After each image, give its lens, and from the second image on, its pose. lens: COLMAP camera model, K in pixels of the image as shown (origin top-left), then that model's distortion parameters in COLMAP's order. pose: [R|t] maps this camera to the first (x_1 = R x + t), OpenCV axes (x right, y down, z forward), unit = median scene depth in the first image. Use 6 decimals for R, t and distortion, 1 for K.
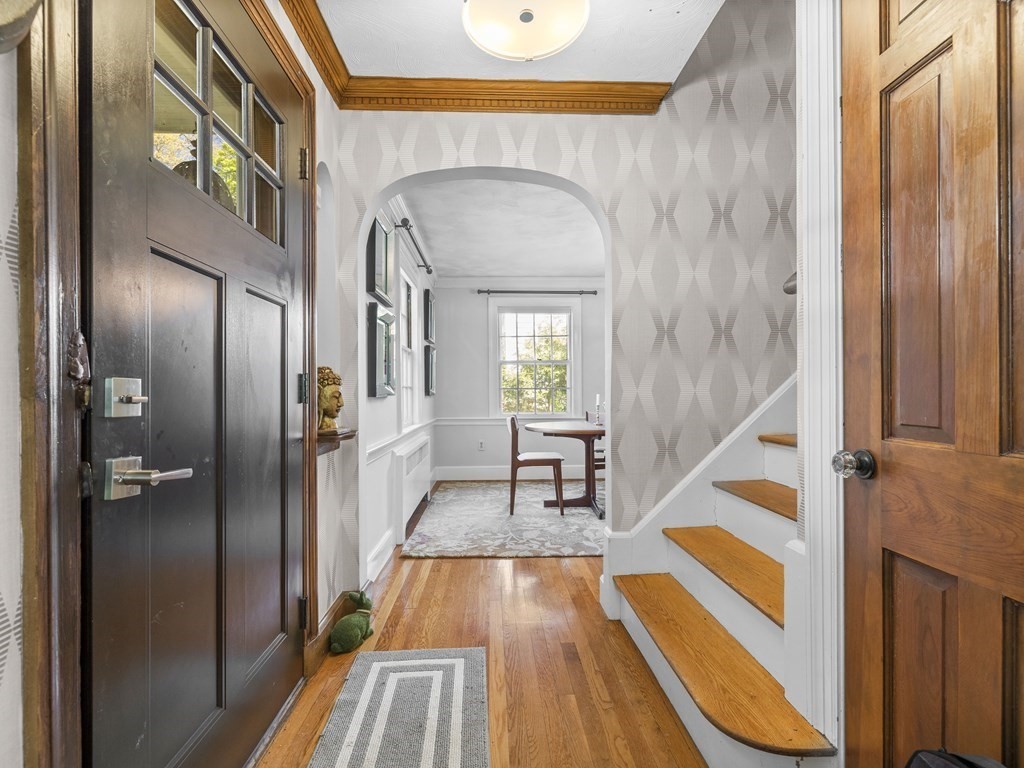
lens RADIAL K [[486.2, 0, 512.8], [0, 486.2, 390.8], [0, 0, 1]] dist [-0.001832, 0.000036]
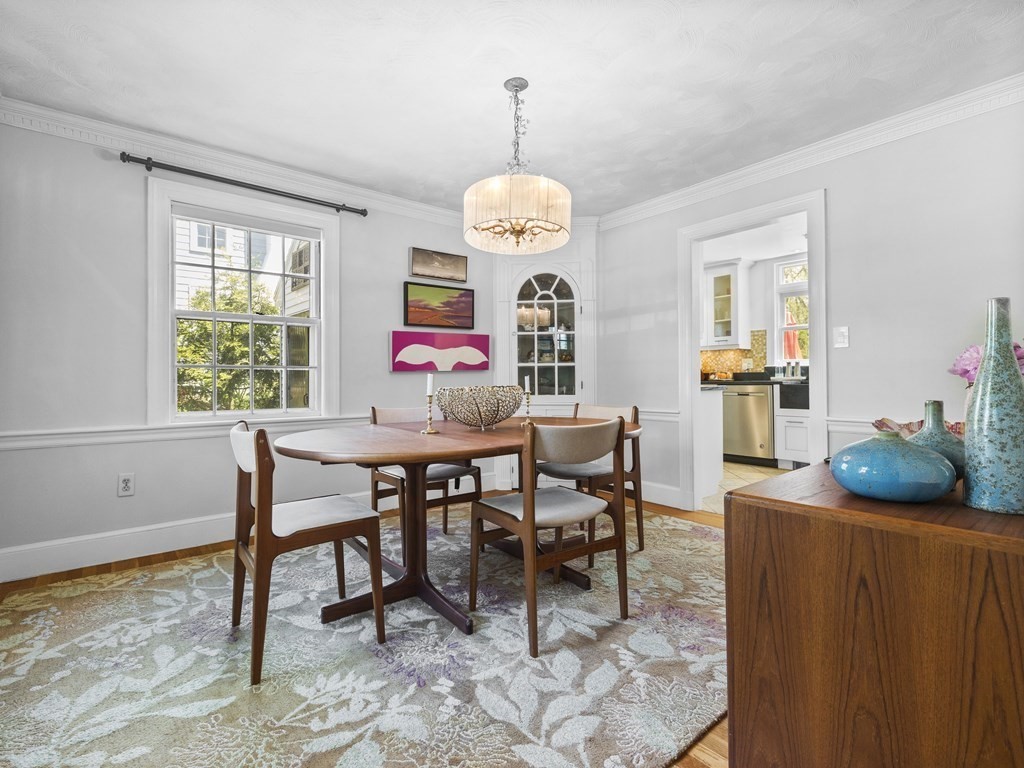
lens RADIAL K [[486.2, 0, 509.0], [0, 486.2, 376.1], [0, 0, 1]] dist [-0.001832, 0.000036]
pose [[0.796037, 0.012186, 0.605126, -0.078205], [-0.006799, 0.999914, -0.011193, 0.015649], [-0.605210, 0.004795, 0.796051, 0.573291]]
